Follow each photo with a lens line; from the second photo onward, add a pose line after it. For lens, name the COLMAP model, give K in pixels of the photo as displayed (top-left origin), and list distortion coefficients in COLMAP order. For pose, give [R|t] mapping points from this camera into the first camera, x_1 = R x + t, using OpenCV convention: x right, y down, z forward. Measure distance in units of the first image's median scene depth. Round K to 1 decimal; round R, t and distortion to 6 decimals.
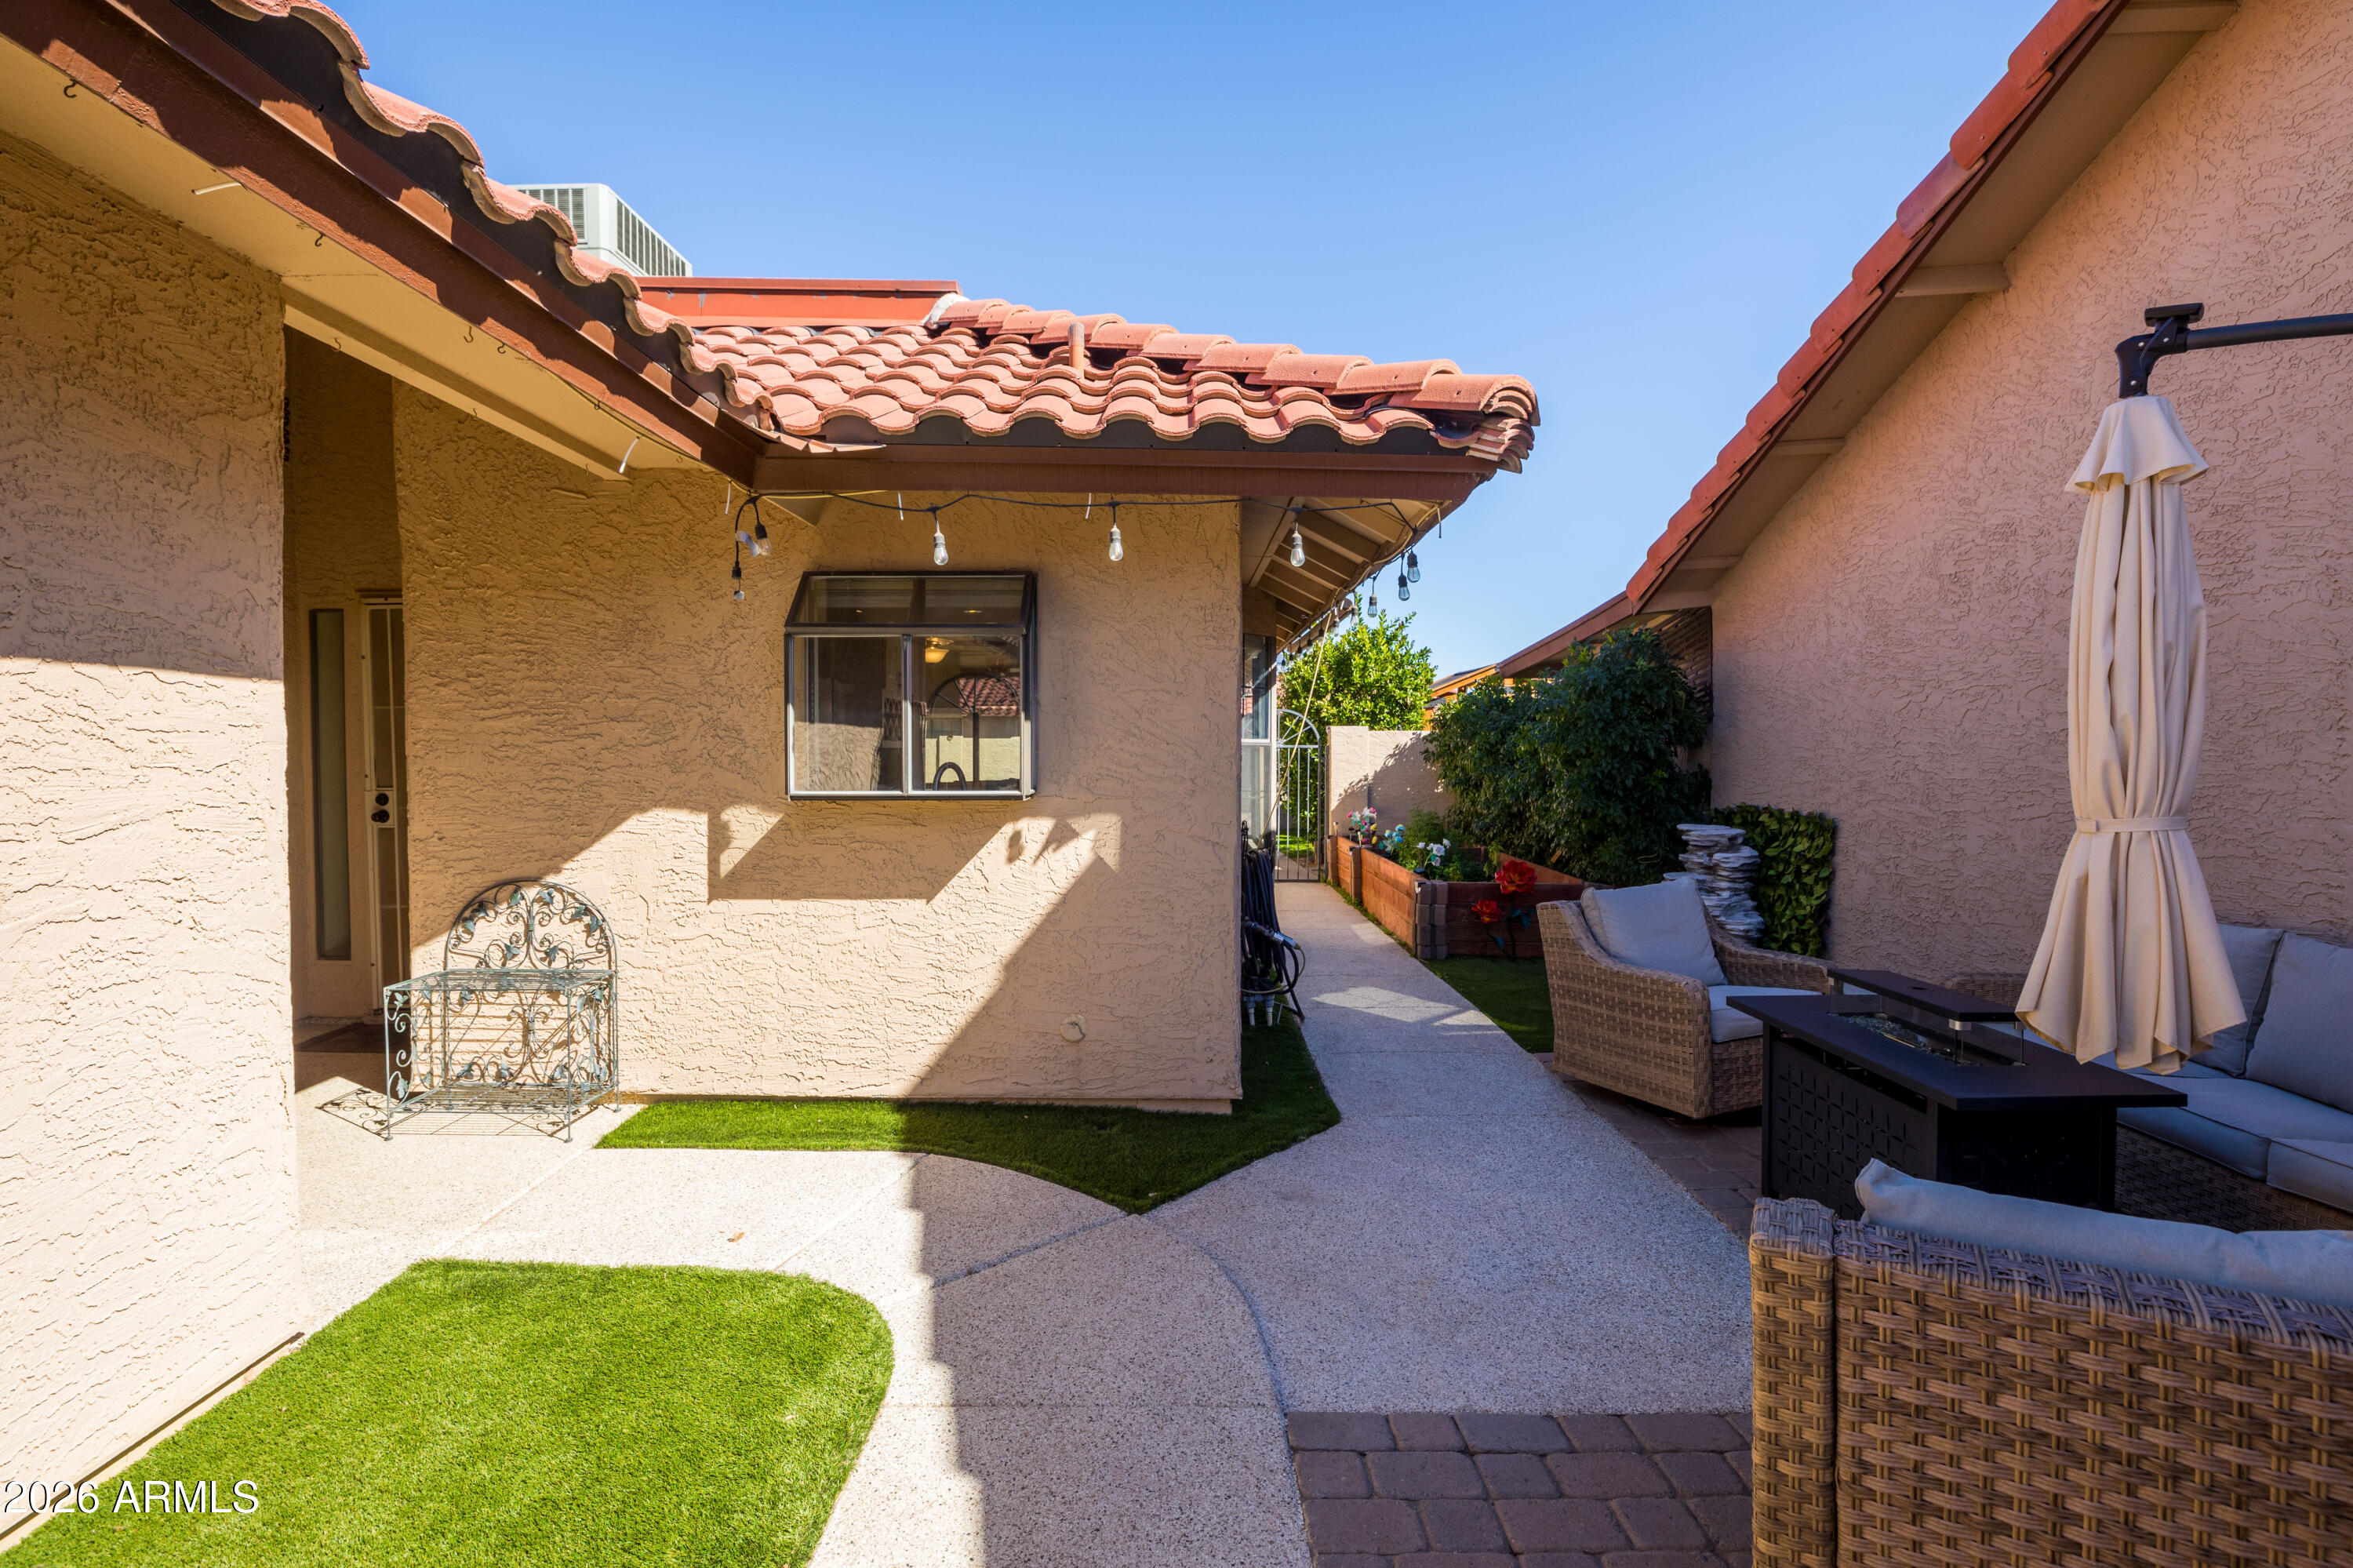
lens RADIAL K [[1141.6, 0, 1168.4], [0, 1141.6, 779.0], [0, 0, 1]] dist [-0.005950, -0.000032]
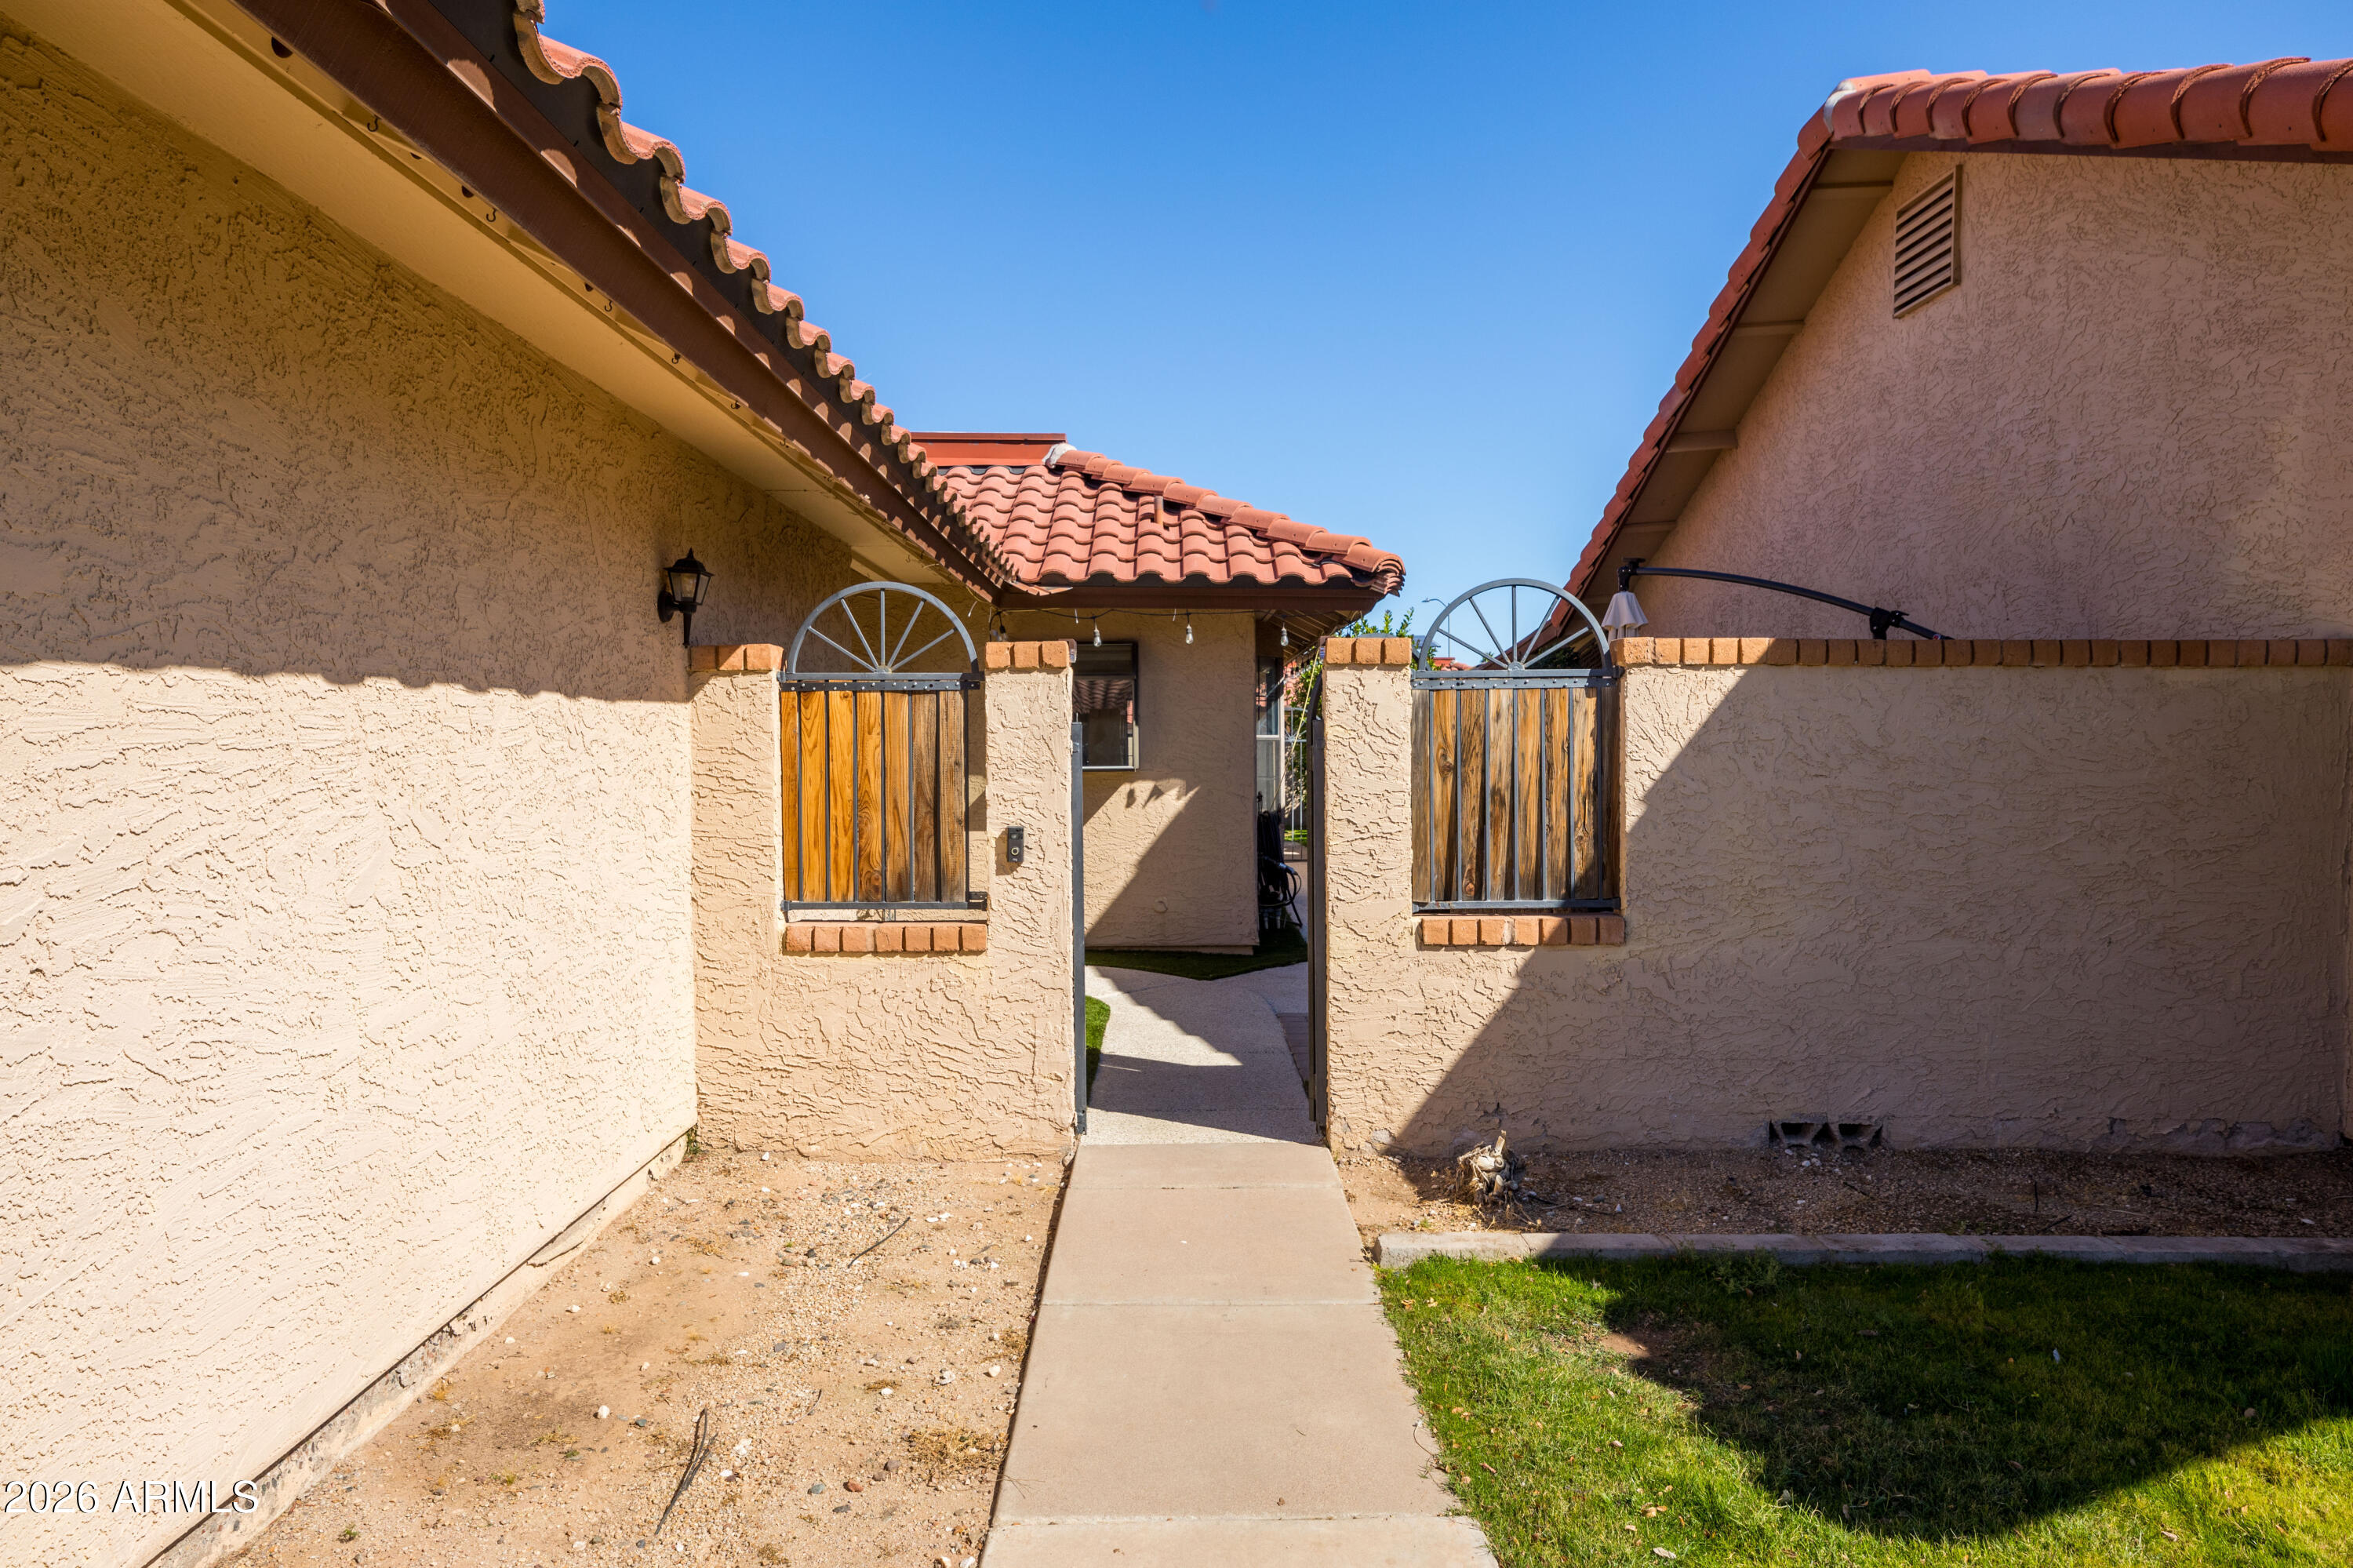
lens RADIAL K [[1492.0, 0, 1170.5], [0, 1492.0, 794.0], [0, 0, 1]] dist [0.001369, -0.001945]
pose [[0.999935, -0.010132, 0.005156, -0.069719], [0.010105, 0.999935, 0.005340, 0.034577], [-0.005210, -0.005287, 0.999972, -1.110871]]
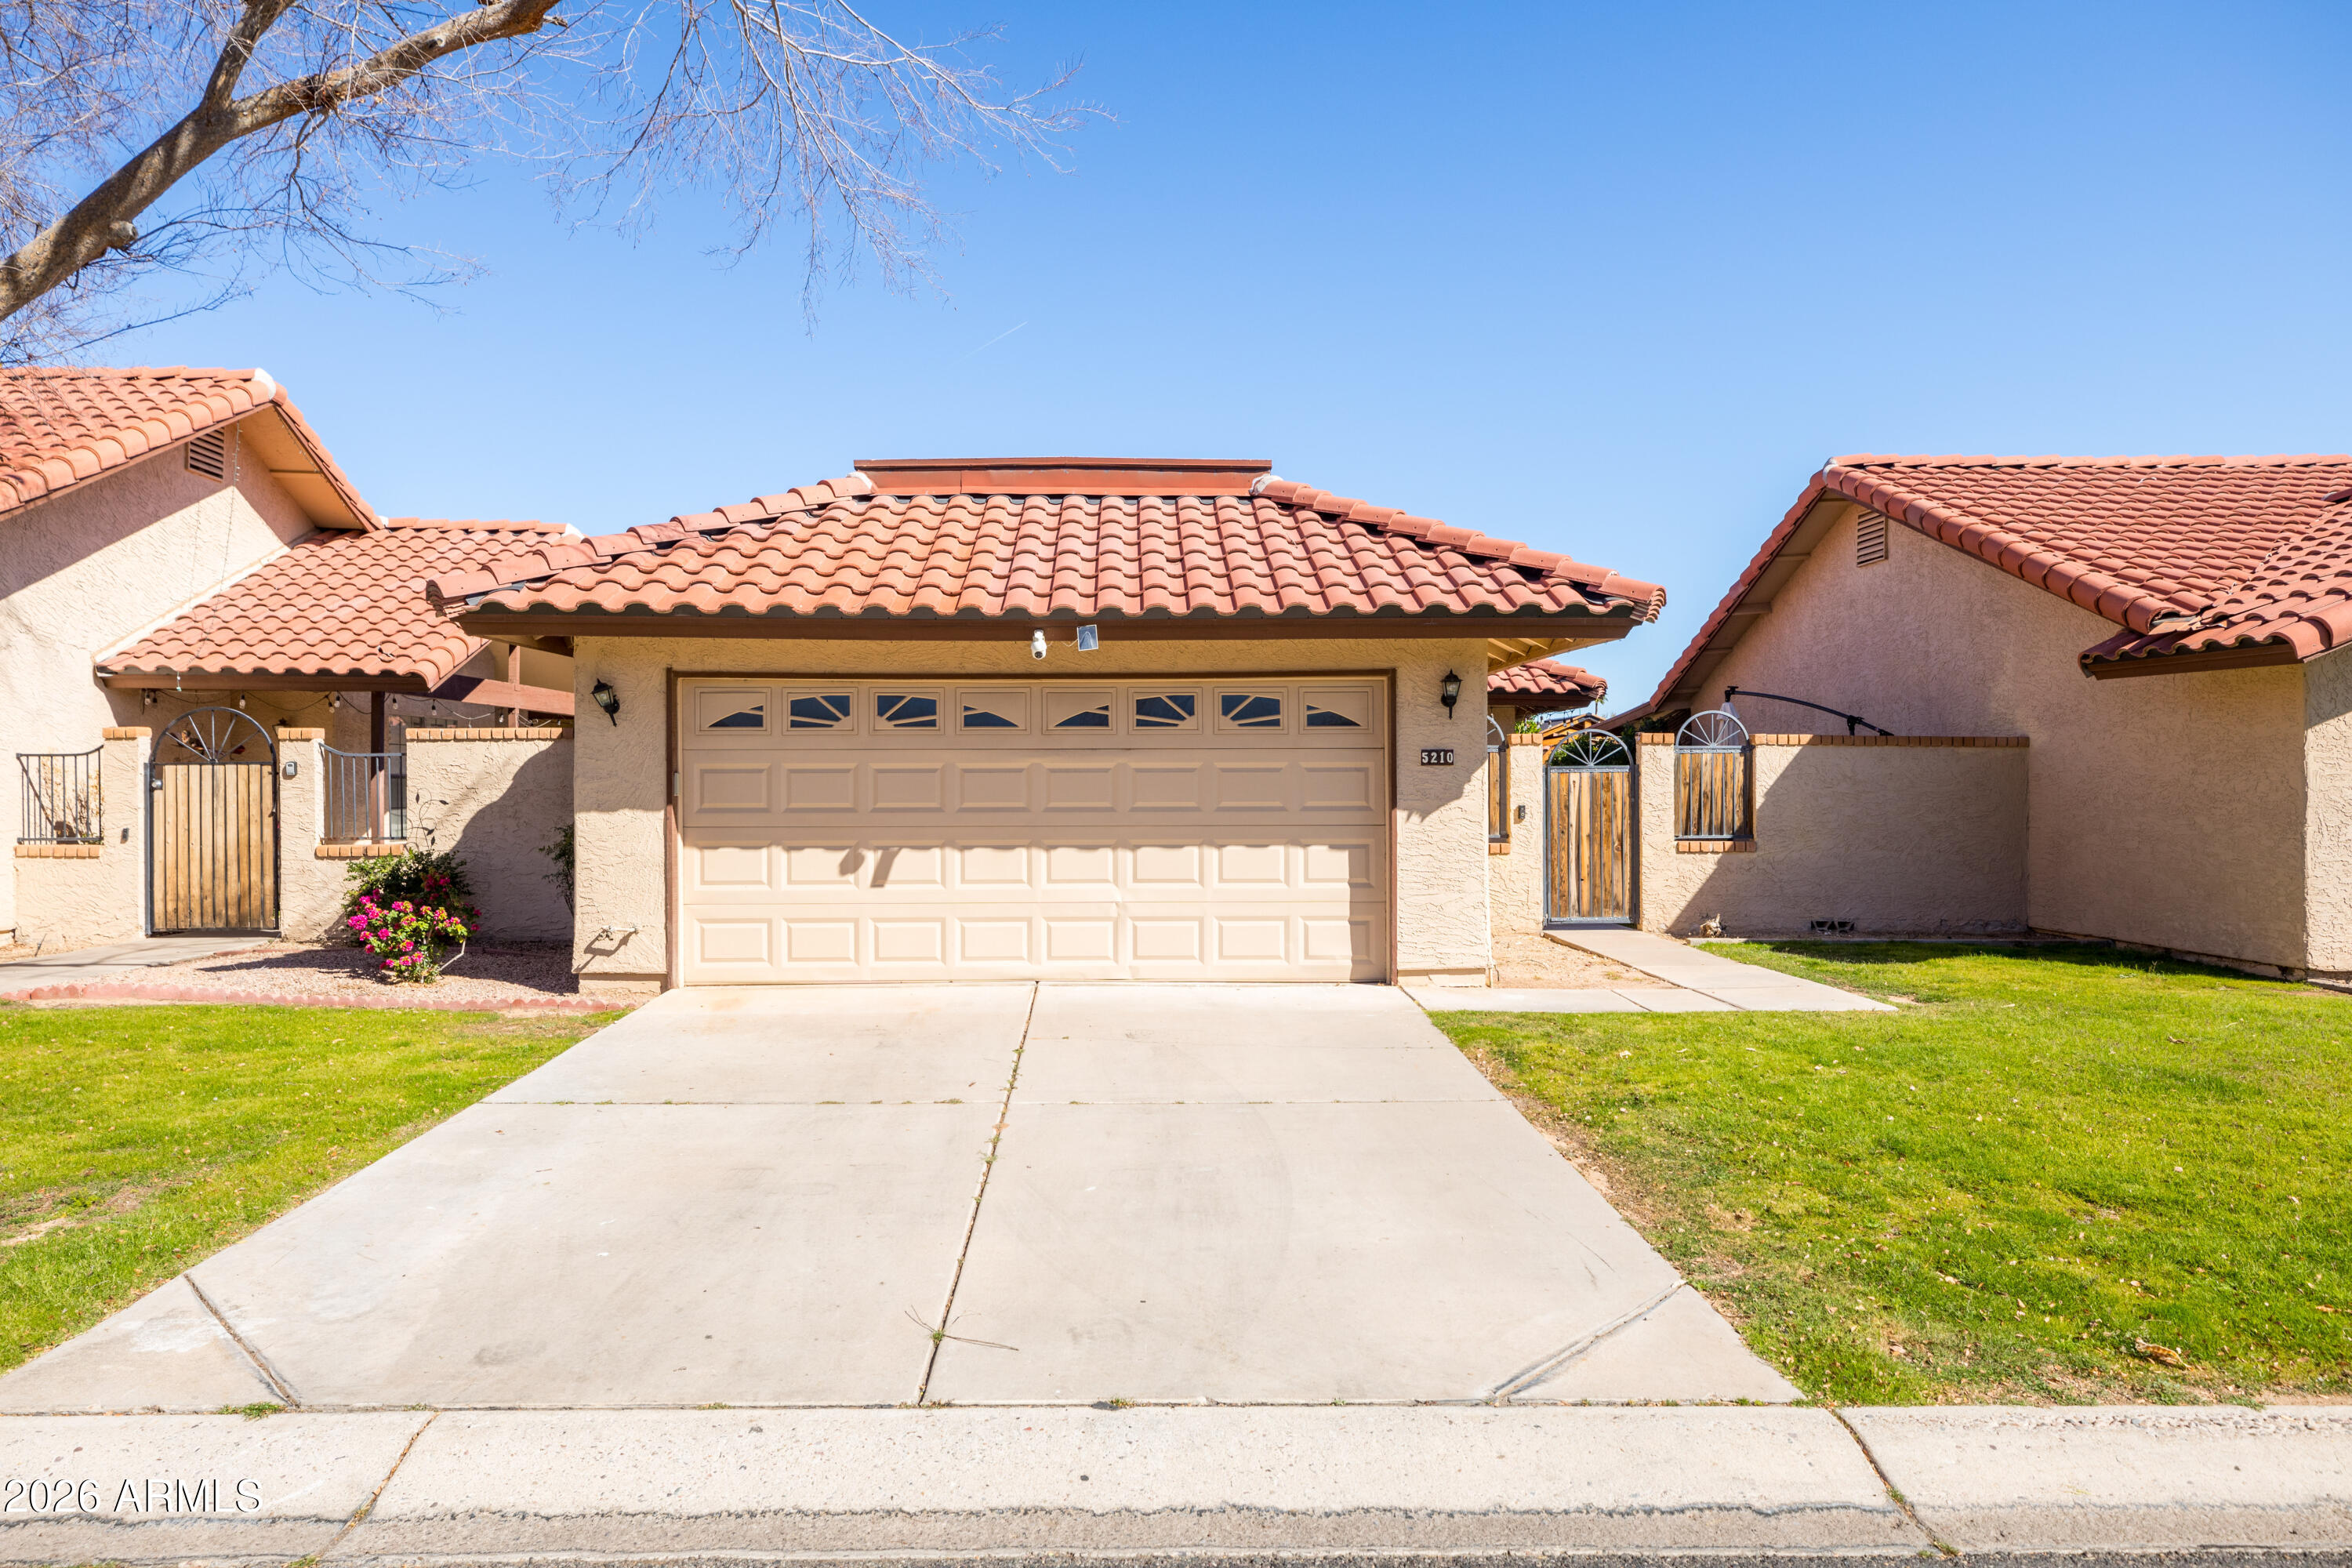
lens RADIAL K [[1566.0, 0, 1175.3], [0, 1566.0, 788.3], [0, 0, 1]] dist [0.003774, 0.000797]
pose [[0.999098, -0.003919, 0.042280, -0.938134], [0.004990, 0.999668, -0.025262, 0.100992], [-0.042167, 0.025450, 0.998786, -2.903755]]
